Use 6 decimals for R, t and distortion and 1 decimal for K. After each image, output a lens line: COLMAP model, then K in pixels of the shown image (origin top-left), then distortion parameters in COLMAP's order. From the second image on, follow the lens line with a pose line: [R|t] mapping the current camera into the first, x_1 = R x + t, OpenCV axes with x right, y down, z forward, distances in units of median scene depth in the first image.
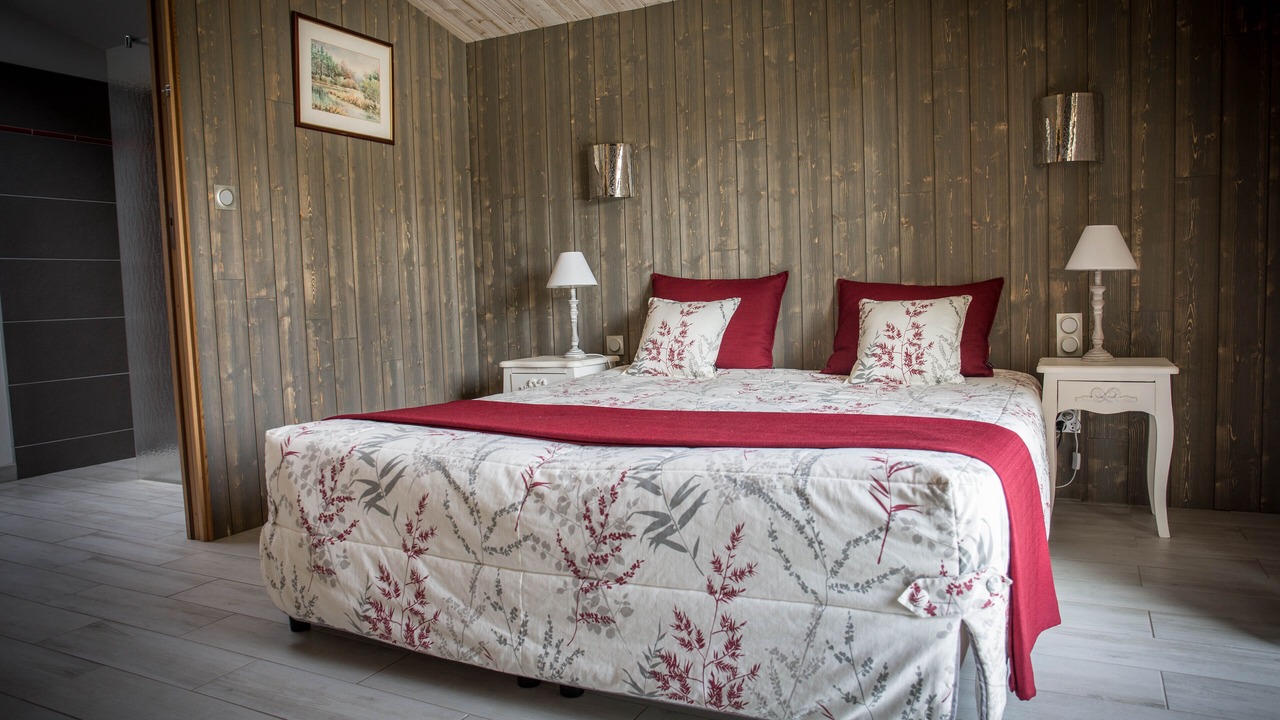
lens RADIAL K [[873.9, 0, 640.0], [0, 873.9, 360.0], [0, 0, 1]] dist [-0.109201, 0.092990]
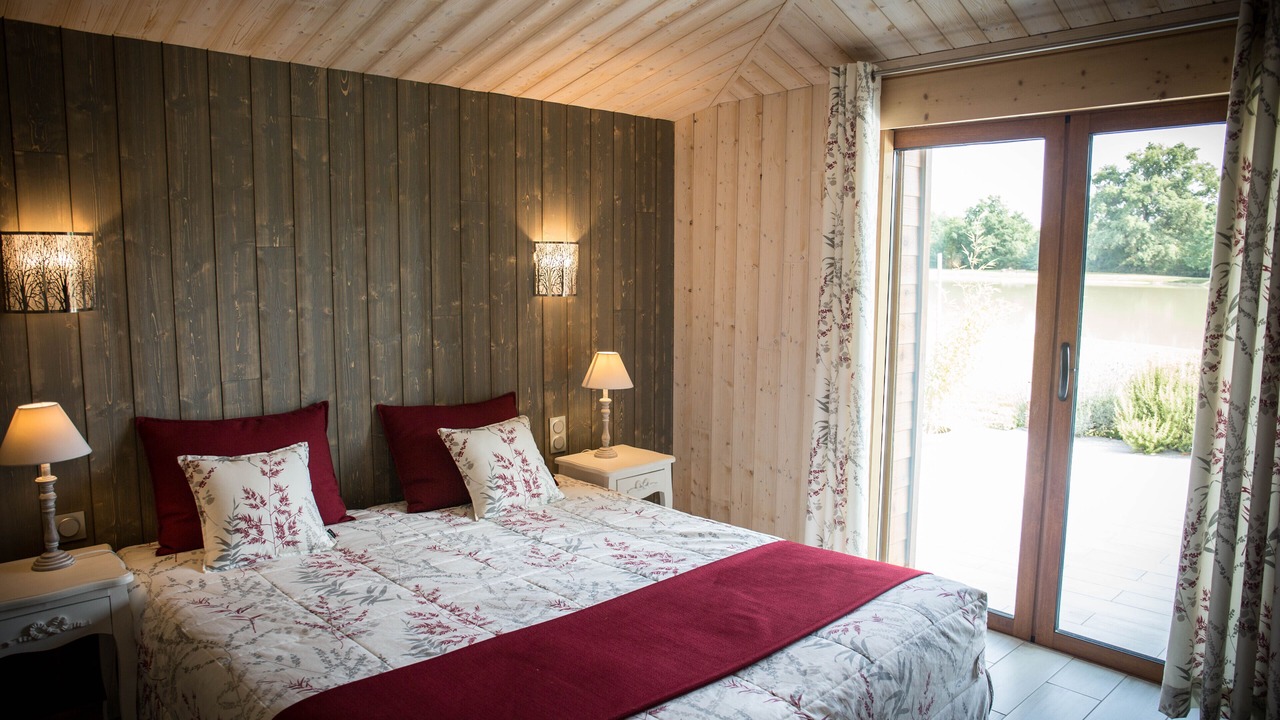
lens RADIAL K [[873.9, 0, 640.0], [0, 873.9, 360.0], [0, 0, 1]] dist [-0.109201, 0.092990]
pose [[0.332287, -0.076615, 0.940062, -0.574531], [0.060579, 0.996371, 0.059791, -0.186845], [-0.941231, 0.037080, 0.335722, 0.429874]]
